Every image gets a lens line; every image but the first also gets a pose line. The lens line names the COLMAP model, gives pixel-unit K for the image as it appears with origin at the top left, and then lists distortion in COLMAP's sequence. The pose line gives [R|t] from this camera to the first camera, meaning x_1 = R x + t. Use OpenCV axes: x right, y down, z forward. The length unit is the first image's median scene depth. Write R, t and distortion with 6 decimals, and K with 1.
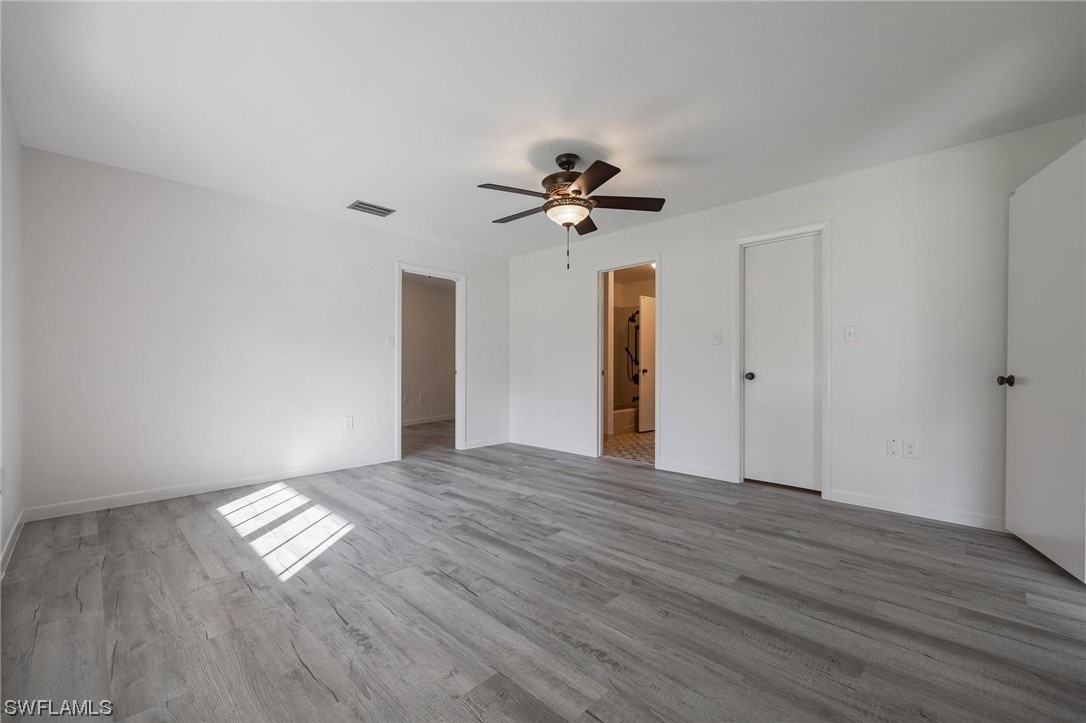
lens RADIAL K [[445.2, 0, 548.5], [0, 445.2, 369.9], [0, 0, 1]] dist [-0.002789, 0.000407]
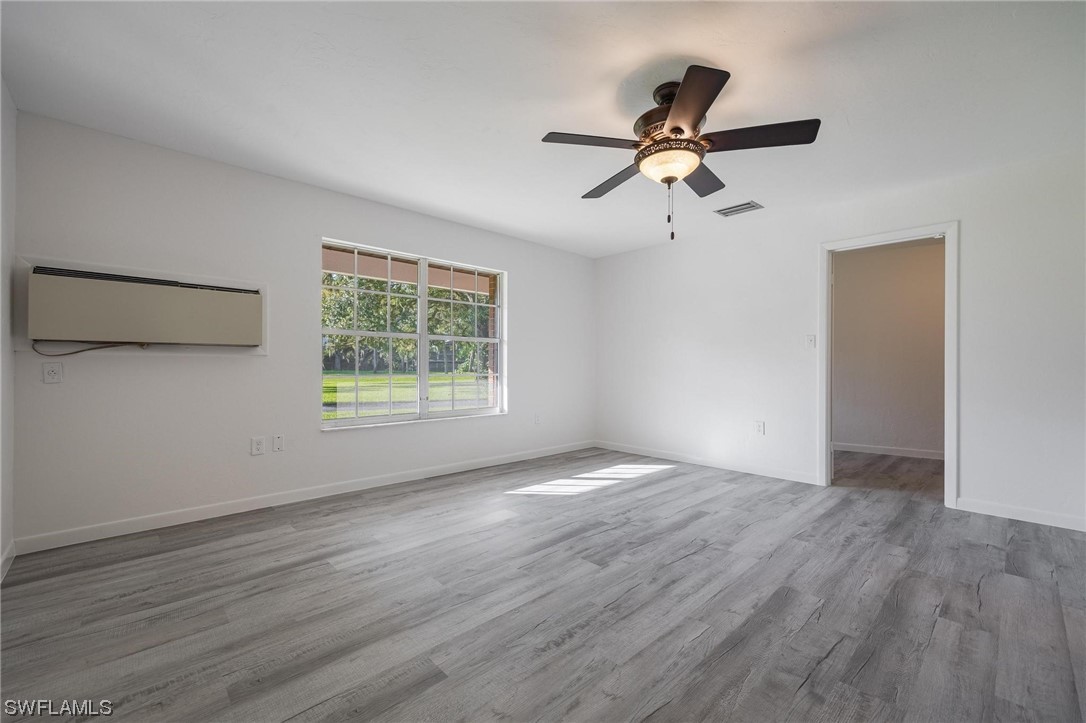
lens RADIAL K [[445.2, 0, 546.6], [0, 445.2, 370.0], [0, 0, 1]] dist [-0.002789, 0.000407]
pose [[-0.040012, 0.009218, -0.999157, 0.807735], [-0.011932, 0.999882, 0.009702, -0.018852], [0.999128, 0.012310, -0.039898, 0.850326]]
